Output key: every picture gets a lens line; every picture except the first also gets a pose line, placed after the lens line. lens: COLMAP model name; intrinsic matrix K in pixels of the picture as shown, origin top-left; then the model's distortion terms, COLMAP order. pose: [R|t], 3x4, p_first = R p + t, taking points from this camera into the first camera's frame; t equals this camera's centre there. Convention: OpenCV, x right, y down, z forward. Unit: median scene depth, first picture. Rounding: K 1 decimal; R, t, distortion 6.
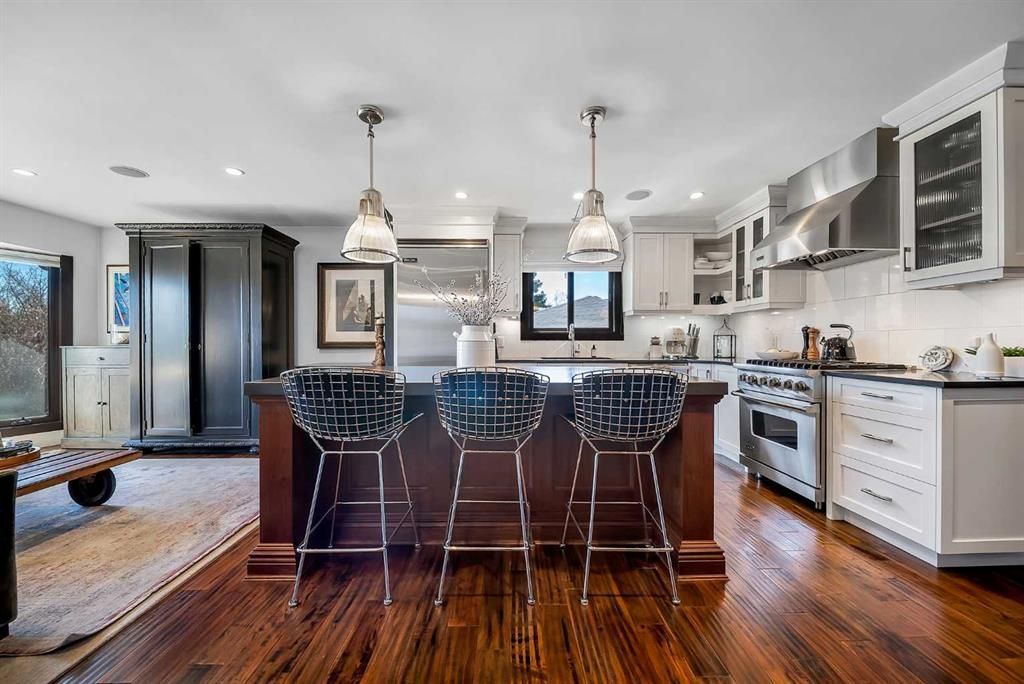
lens RADIAL K [[377.9, 0, 512.0], [0, 377.9, 342.0], [0, 0, 1]] dist [0.000416, -0.000118]
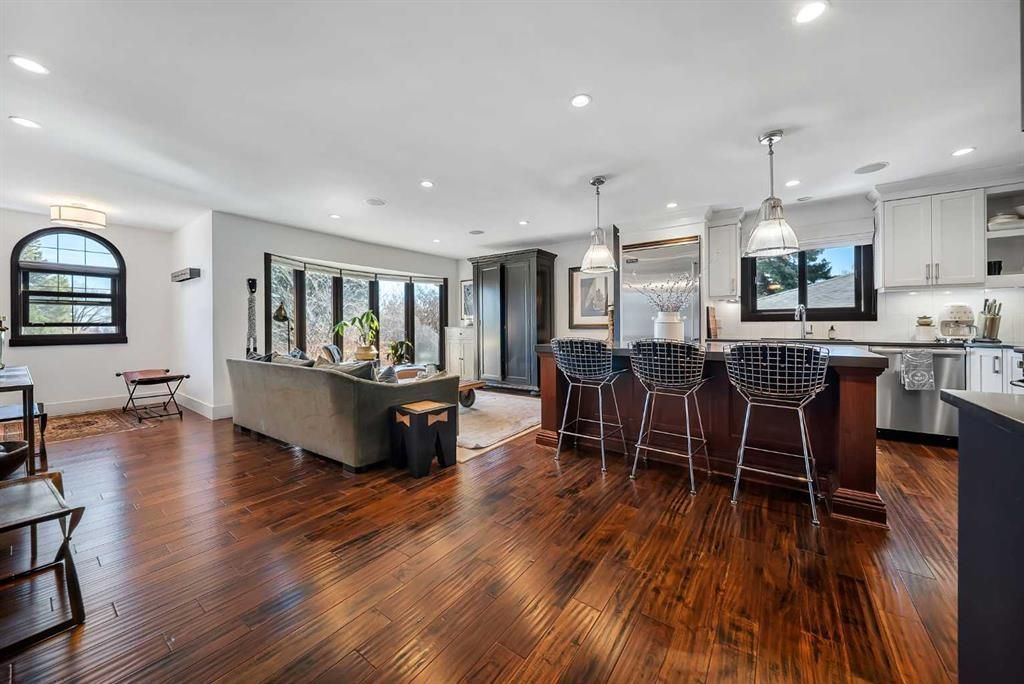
lens RADIAL K [[378.8, 0, 507.2], [0, 378.8, 324.4], [0, 0, 1]] dist [-0.002555, -0.000632]
pose [[0.801390, -0.003904, -0.598129, 0.176610], [0.004890, 0.999988, 0.000024, -0.000017], [0.598122, -0.002944, 0.801400, -0.327565]]
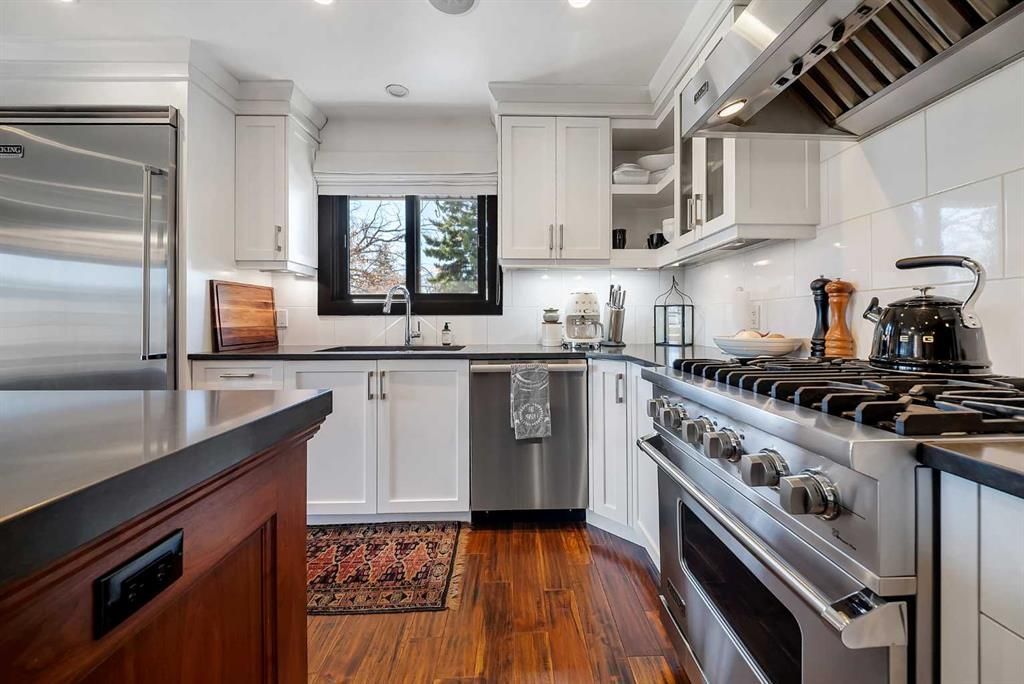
lens RADIAL K [[378.6, 0, 524.2], [0, 378.6, 318.7], [0, 0, 1]] dist [-0.000224, -0.000077]
pose [[0.999902, -0.001664, 0.013902, 0.438466], [0.001743, 0.999982, -0.005683, 0.005898], [-0.013893, 0.005707, 0.999887, 0.579264]]
